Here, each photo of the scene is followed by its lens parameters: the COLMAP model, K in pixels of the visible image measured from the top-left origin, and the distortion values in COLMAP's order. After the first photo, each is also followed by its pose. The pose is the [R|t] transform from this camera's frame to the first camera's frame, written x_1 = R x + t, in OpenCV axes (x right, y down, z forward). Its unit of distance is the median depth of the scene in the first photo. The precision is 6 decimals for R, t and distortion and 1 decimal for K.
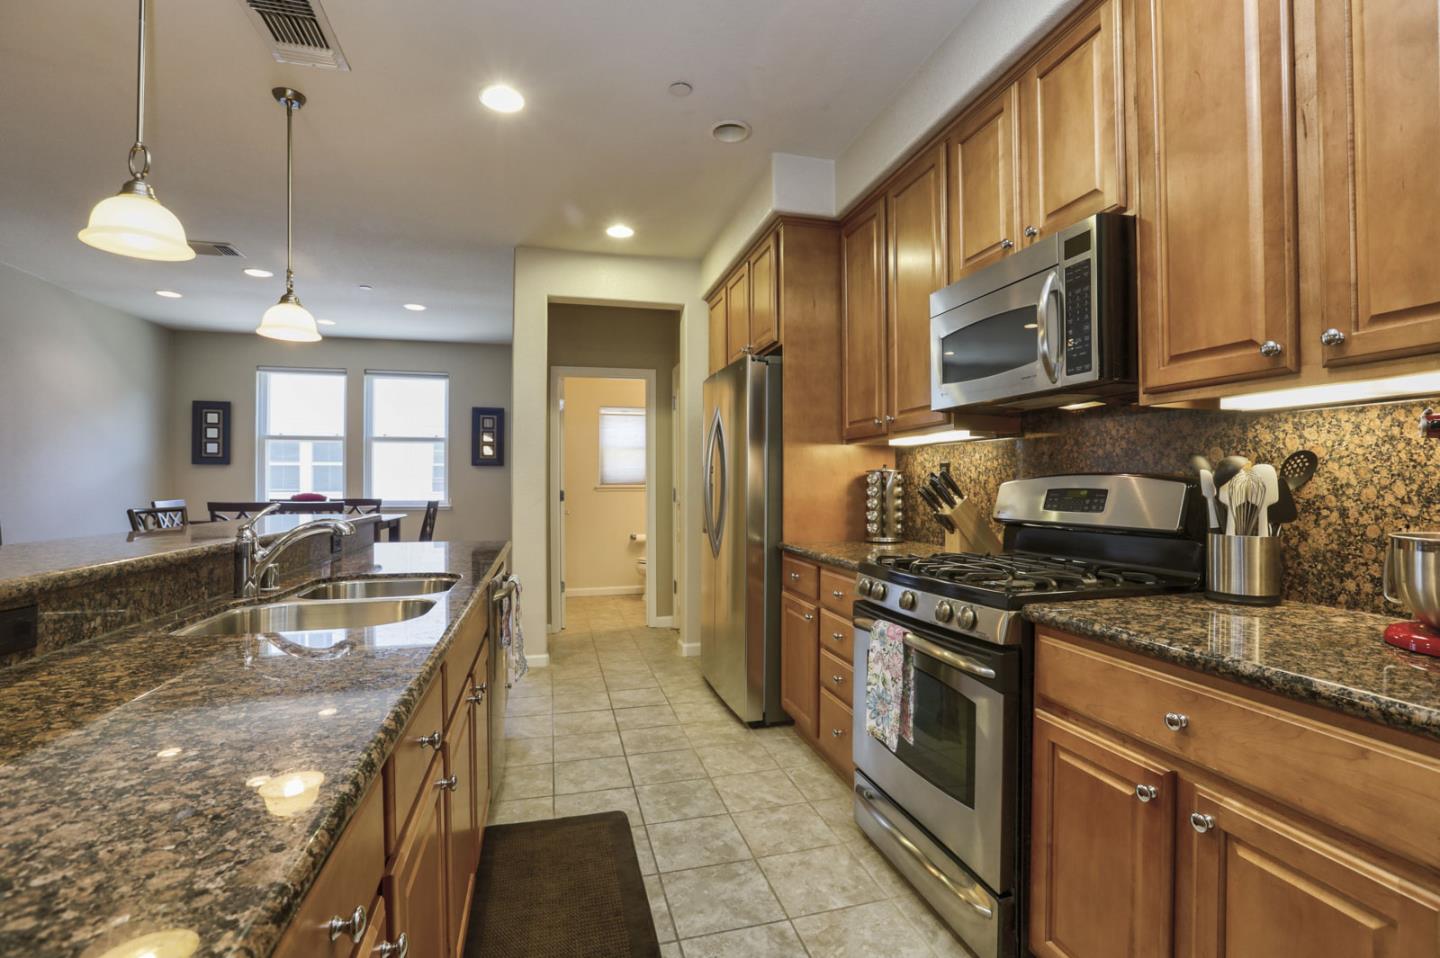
lens RADIAL K [[657.7, 0, 730.7], [0, 657.7, 480.4], [0, 0, 1]] dist [-0.058287, 0.022493]
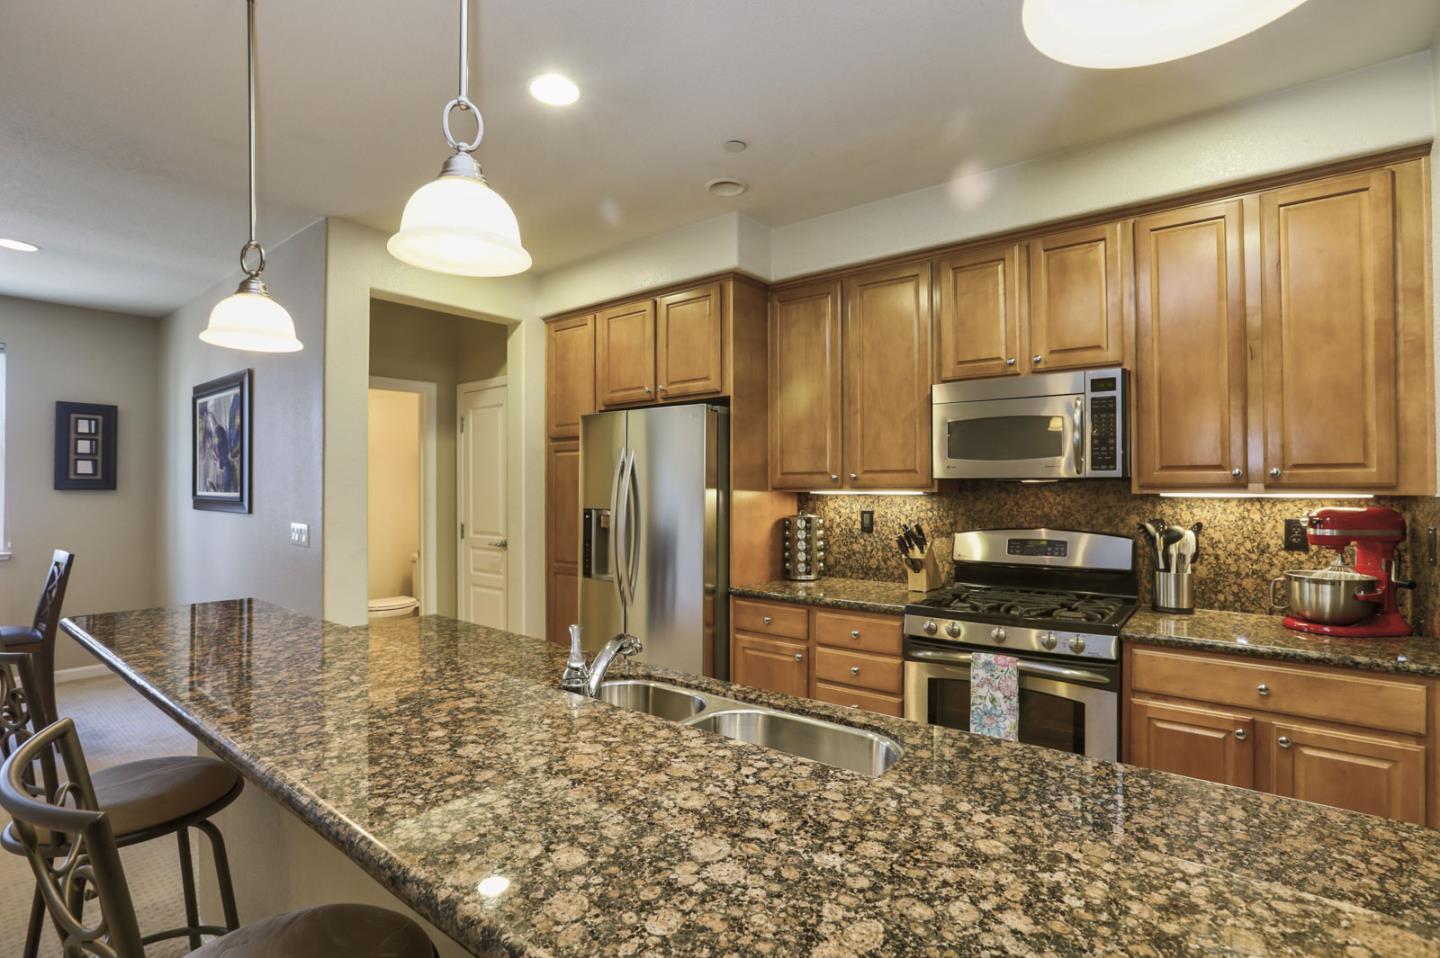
lens RADIAL K [[675.1, 0, 731.9], [0, 675.1, 479.8], [0, 0, 1]] dist [-0.057556, 0.026514]
pose [[0.800718, 0.006330, 0.599008, -0.715341], [-0.002329, 0.999970, -0.007454, -0.086116], [-0.599037, 0.004573, 0.800708, 0.185955]]
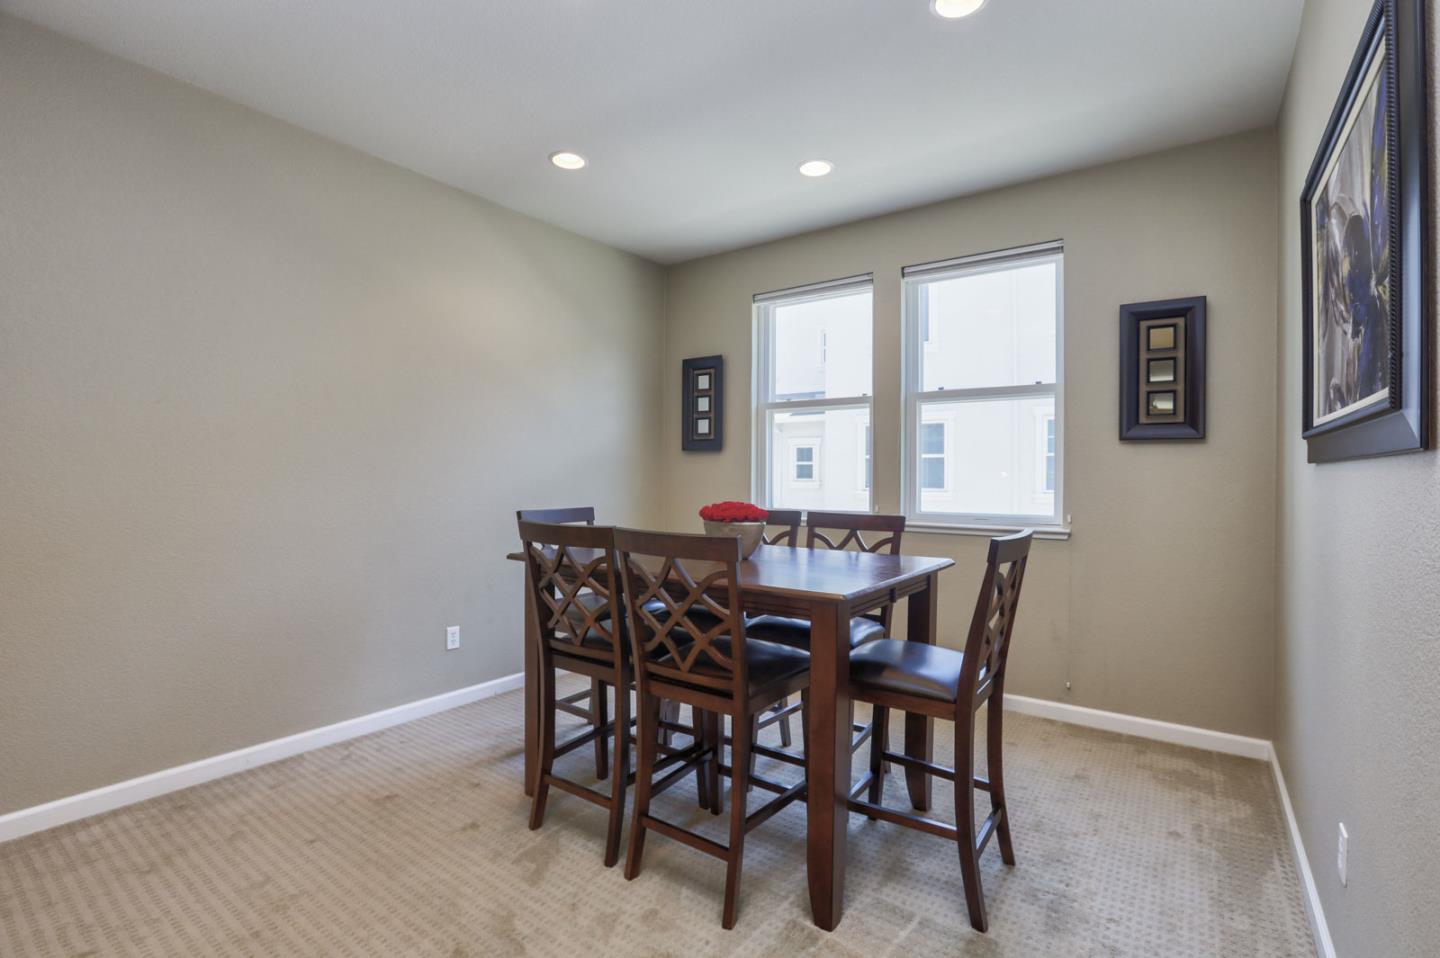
lens RADIAL K [[657.7, 0, 730.7], [0, 657.7, 480.4], [0, 0, 1]] dist [-0.058287, 0.022493]
pose [[0.632130, 0.009537, -0.774804, -0.668507], [-0.001307, 0.999936, 0.011242, -0.003565], [0.774861, -0.006094, 0.632102, 1.544986]]
